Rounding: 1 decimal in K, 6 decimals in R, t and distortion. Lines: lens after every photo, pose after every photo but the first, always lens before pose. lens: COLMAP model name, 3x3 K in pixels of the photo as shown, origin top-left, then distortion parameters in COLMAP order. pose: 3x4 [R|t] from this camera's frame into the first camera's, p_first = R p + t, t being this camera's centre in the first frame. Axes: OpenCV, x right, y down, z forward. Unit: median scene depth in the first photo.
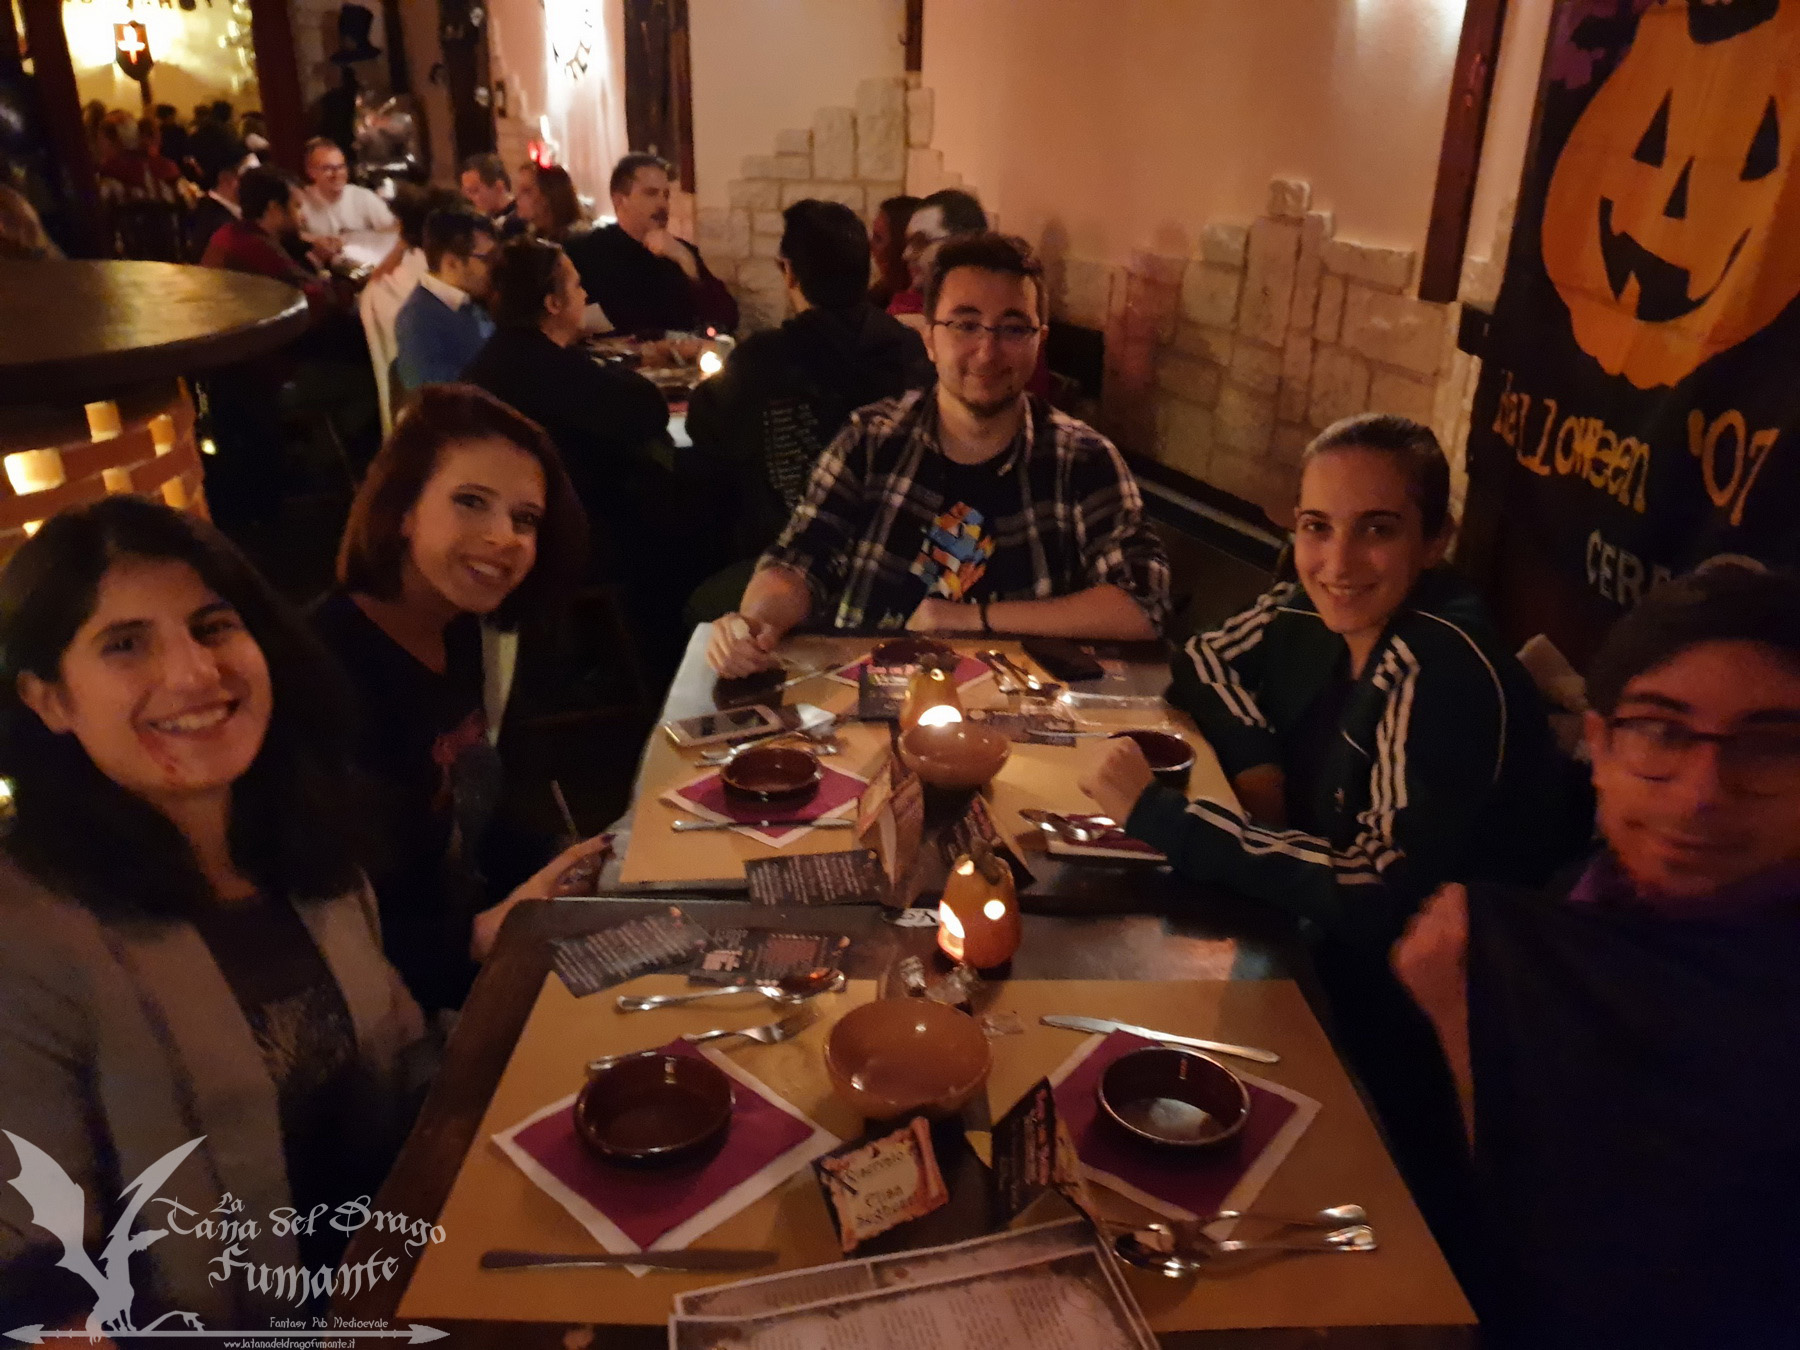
lens RADIAL K [[1399.4, 0, 900.0], [0, 1399.4, 675.0], [0, 0, 1]] dist [-0.002532, 0.039398]
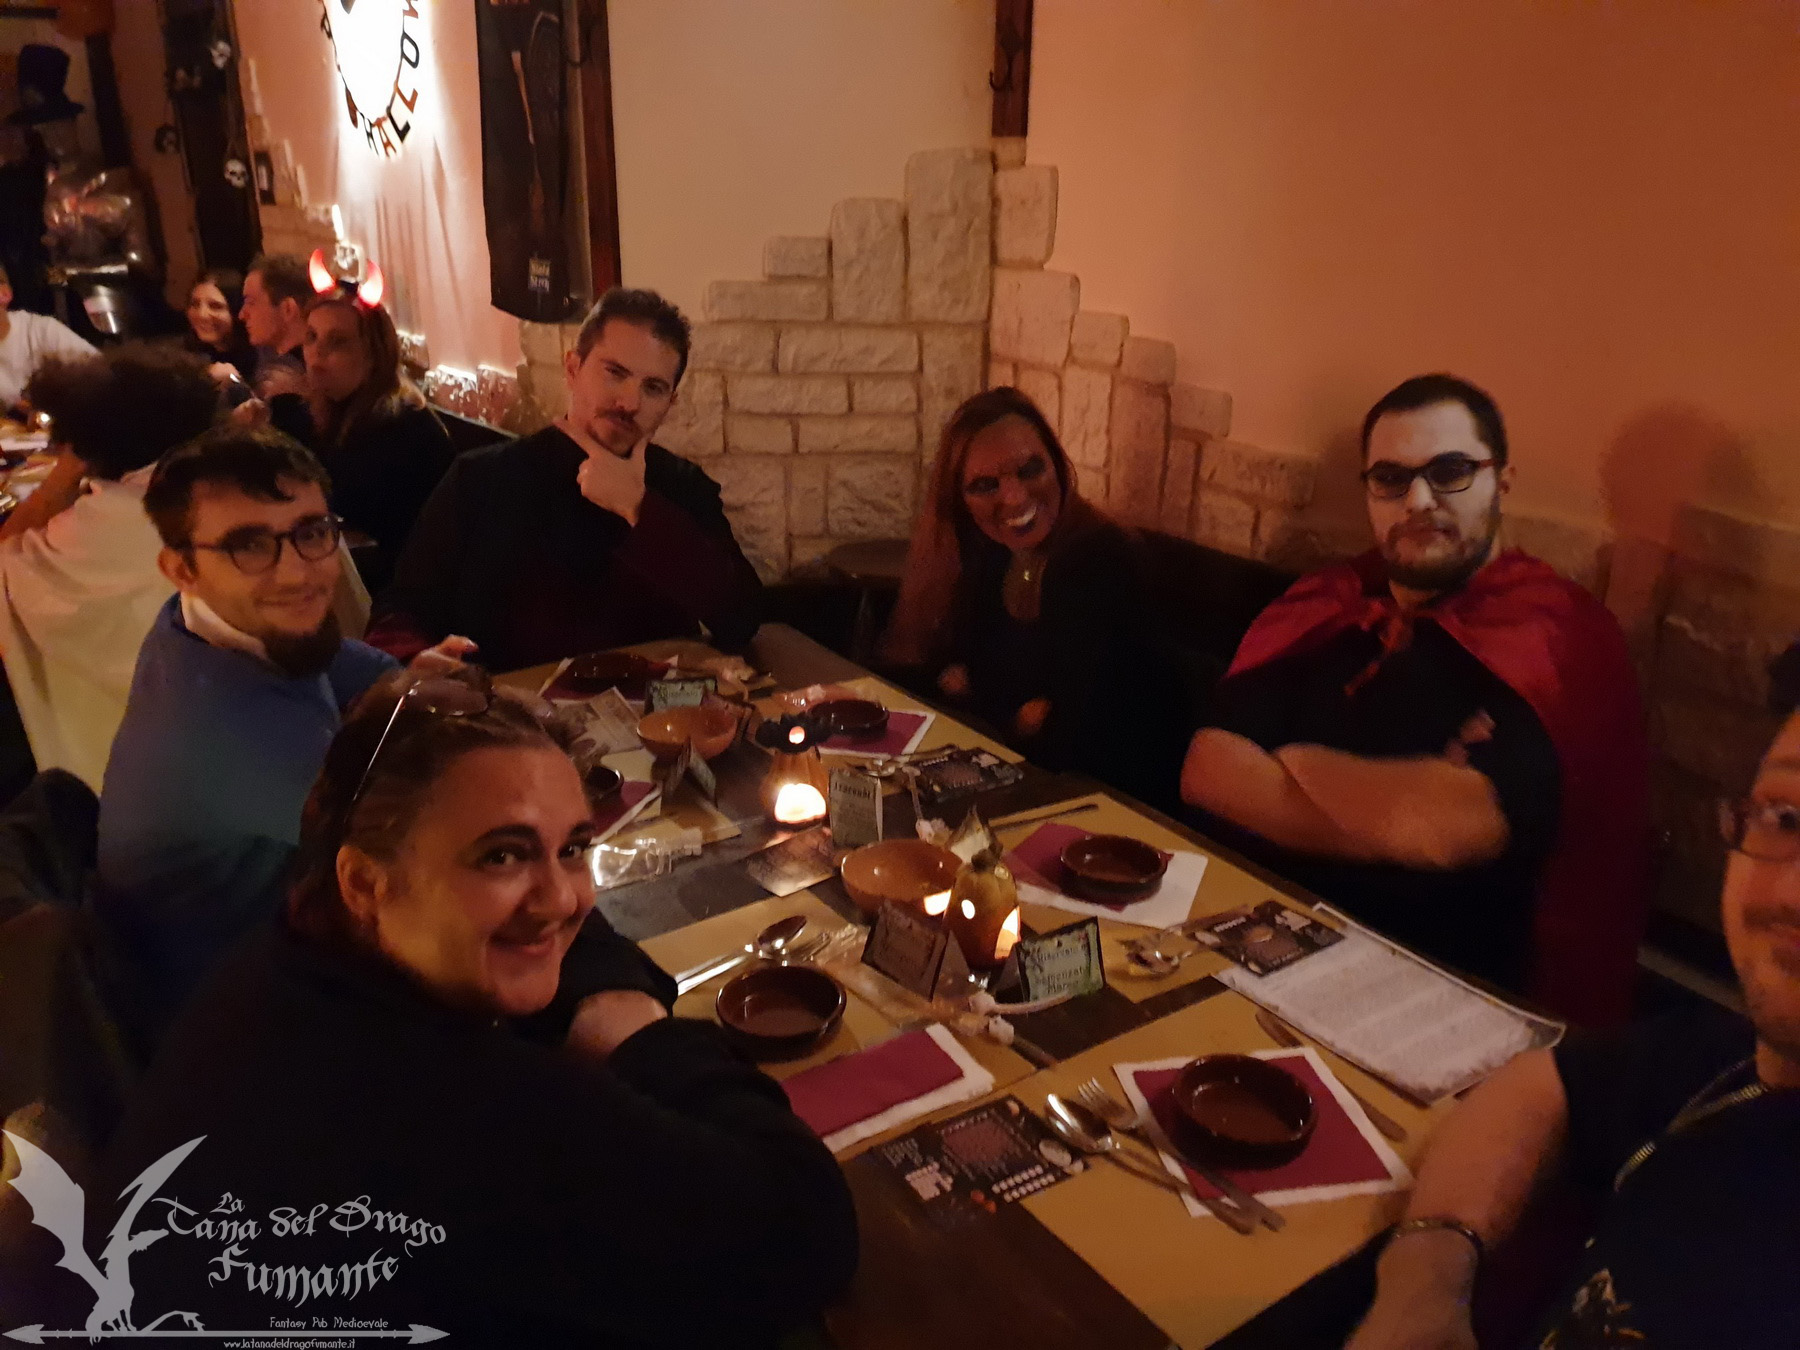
lens RADIAL K [[1418.7, 0, 900.0], [0, 1418.7, 675.0], [0, 0, 1]] dist [0.008948, 0.013987]
pose [[0.990679, -0.047367, 0.127720, -0.112964], [0.053102, 0.997711, -0.041877, -0.176919], [-0.125444, 0.048269, 0.990926, 0.410781]]
